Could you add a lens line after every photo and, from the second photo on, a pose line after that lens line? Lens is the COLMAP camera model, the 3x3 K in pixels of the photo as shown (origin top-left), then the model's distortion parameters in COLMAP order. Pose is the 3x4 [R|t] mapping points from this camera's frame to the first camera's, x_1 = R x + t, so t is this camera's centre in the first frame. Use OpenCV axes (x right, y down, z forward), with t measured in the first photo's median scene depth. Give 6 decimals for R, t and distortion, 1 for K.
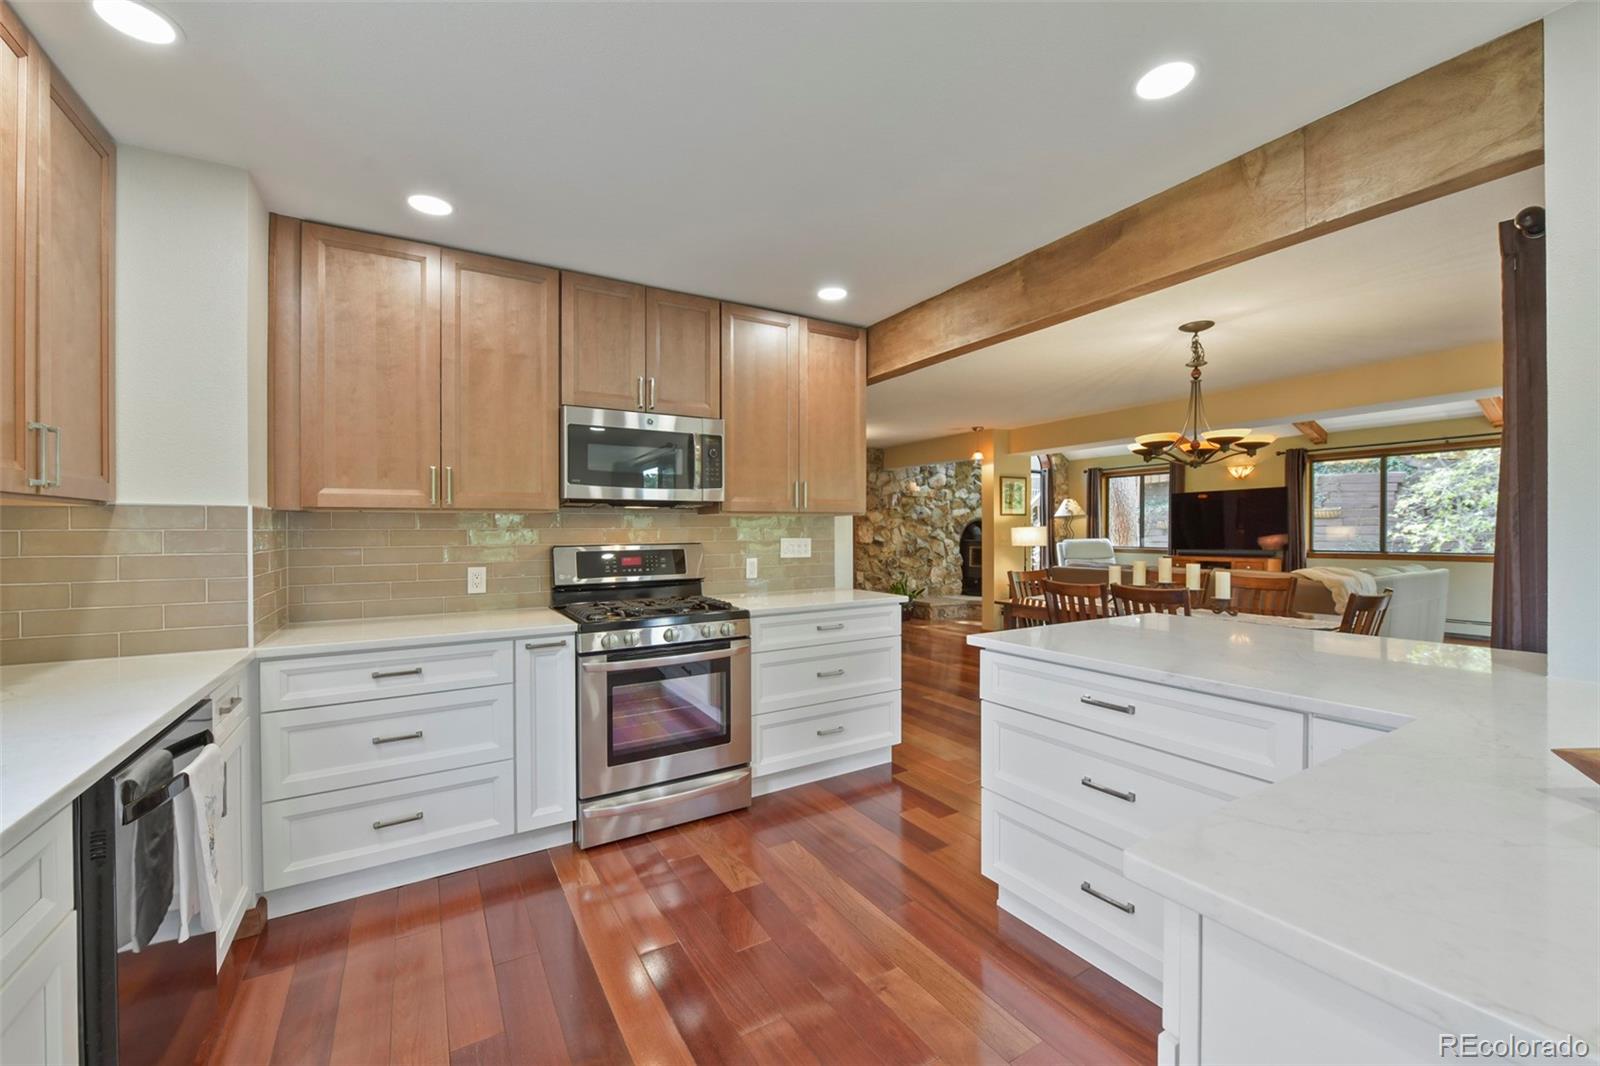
lens RADIAL K [[629.6, 0, 816.6], [0, 629.6, 530.2], [0, 0, 1]] dist [-0.009933, -0.000316]
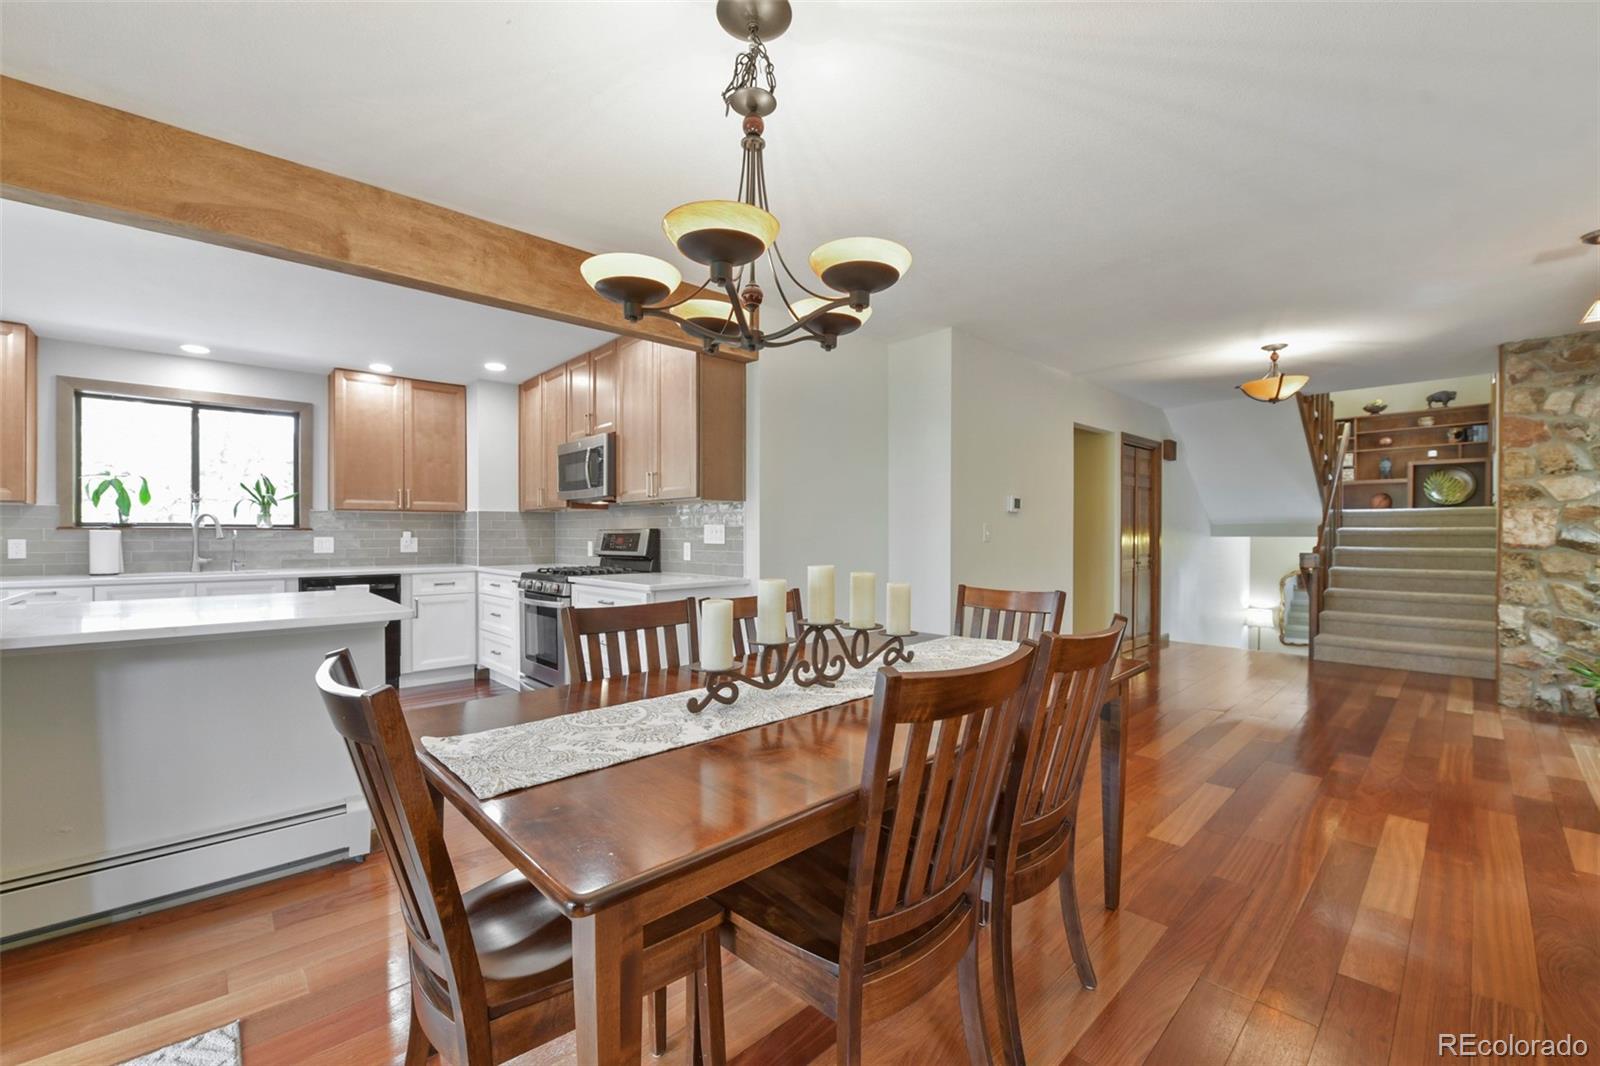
lens RADIAL K [[629.6, 0, 828.0], [0, 629.6, 539.6], [0, 0, 1]] dist [-0.009933, -0.000316]
pose [[0.212056, 0.013807, -0.977160, 0.416897], [0.002019, 0.999892, 0.014567, 0.008533], [0.977255, -0.005062, 0.212005, 0.391411]]
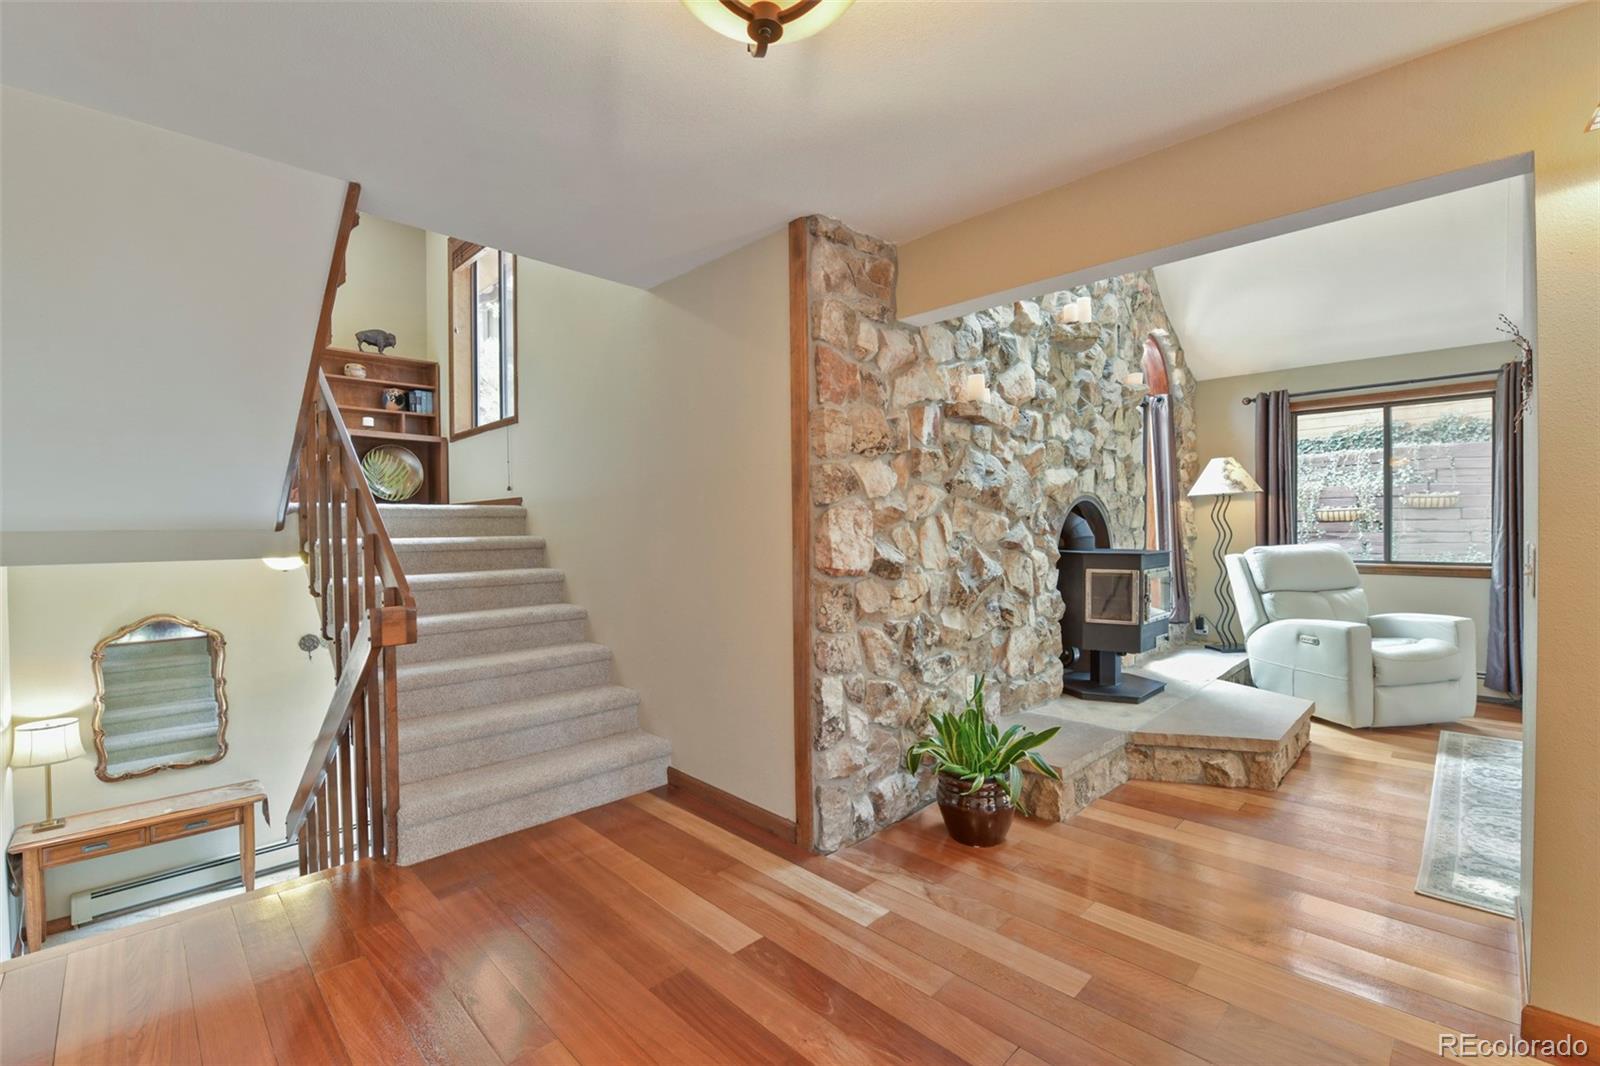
lens RADIAL K [[685.9, 0, 811.8], [0, 685.9, 542.0], [0, 0, 1]] dist [-0.010593, -0.000091]
pose [[0.975123, -0.007396, 0.221540, -0.005227], [0.003187, 0.999808, 0.019352, 0.001863], [-0.221641, -0.018165, 0.974959, 0.706304]]
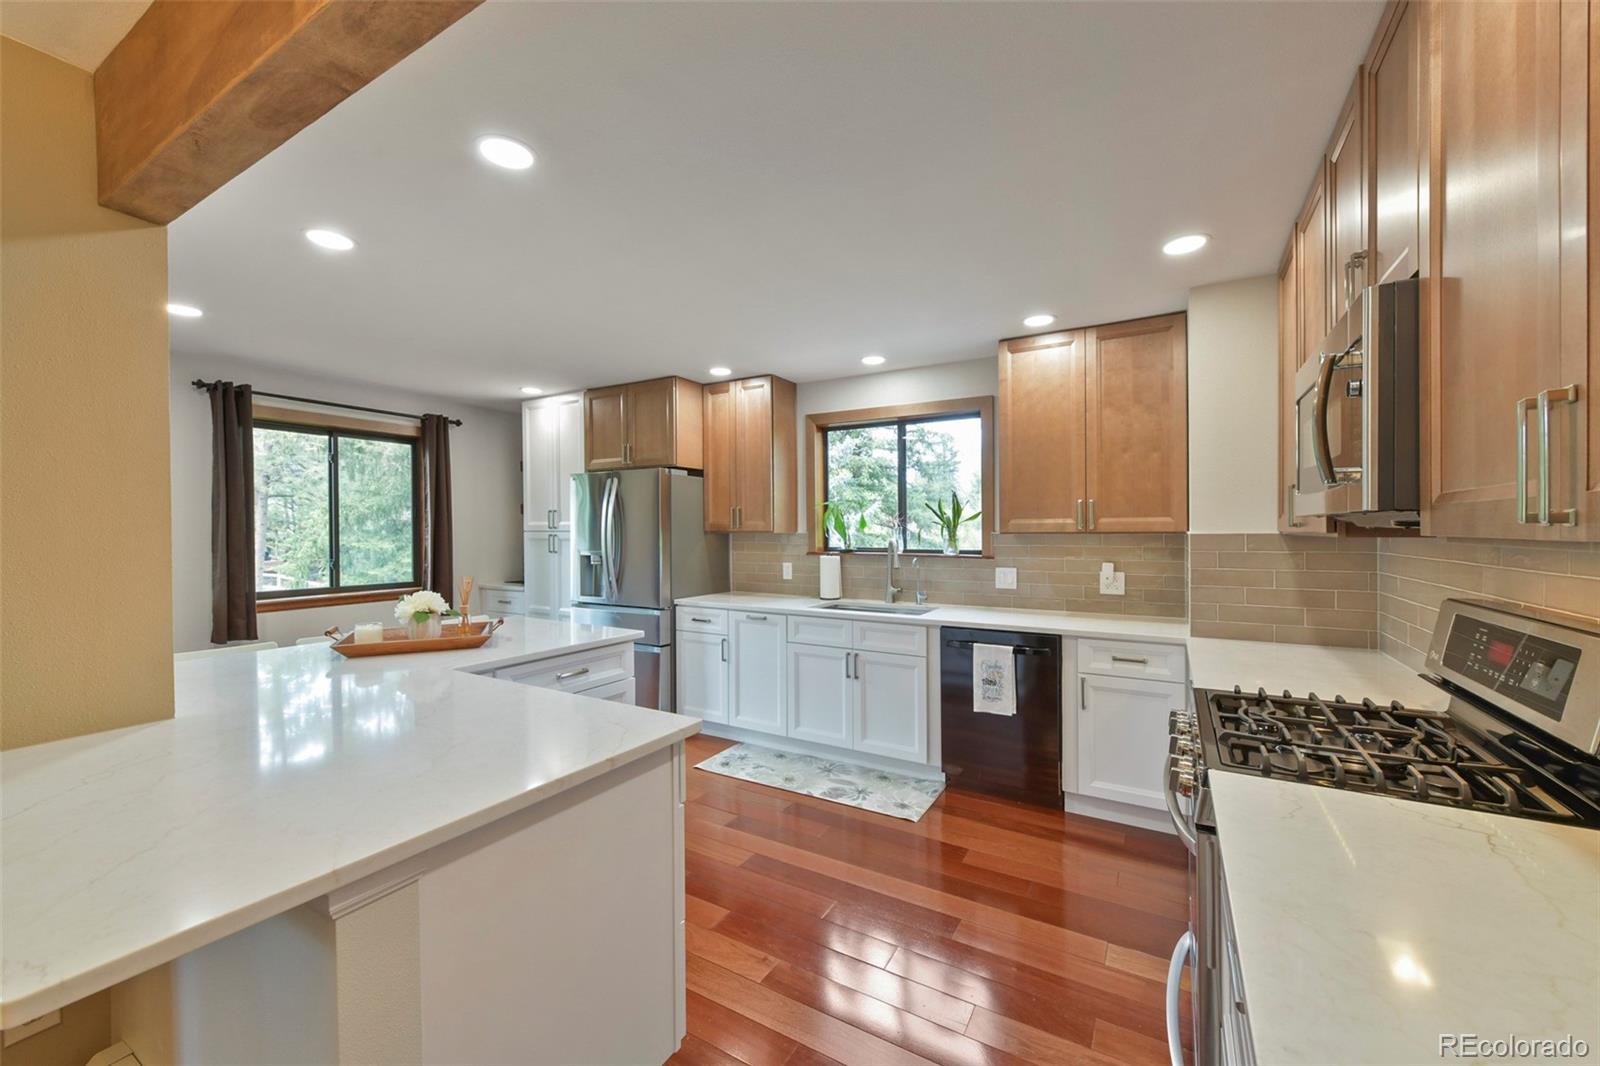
lens RADIAL K [[629.6, 0, 805.1], [0, 629.6, 525.6], [0, 0, 1]] dist [-0.009933, -0.000316]
pose [[-0.892099, 0.006873, -0.451788, 0.110621], [0.008791, 0.999959, -0.002148, -0.013761], [0.451754, -0.005888, -0.892123, 0.389743]]
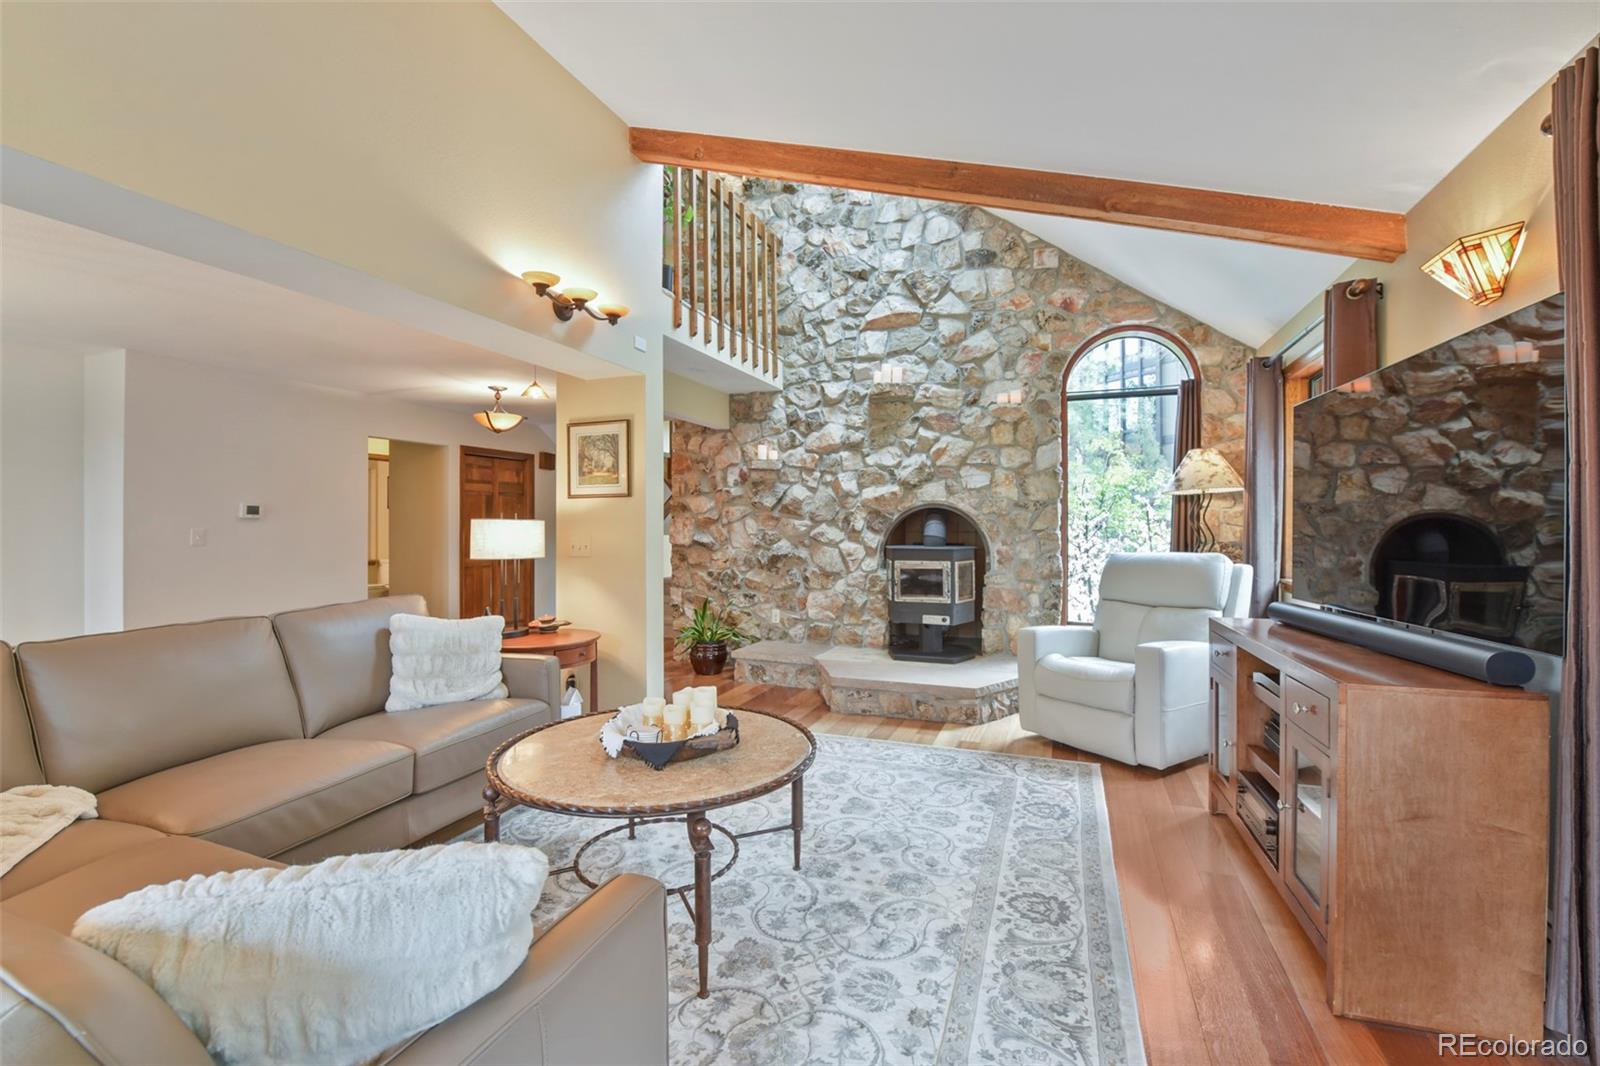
lens RADIAL K [[685.9, 0, 805.9], [0, 685.9, 525.6], [0, 0, 1]] dist [-0.010593, -0.000091]
pose [[0.611379, 0.011600, -0.791253, 0.718605], [-0.003226, 0.999921, 0.012166, -0.008271], [0.791332, -0.004886, 0.611368, 0.662749]]
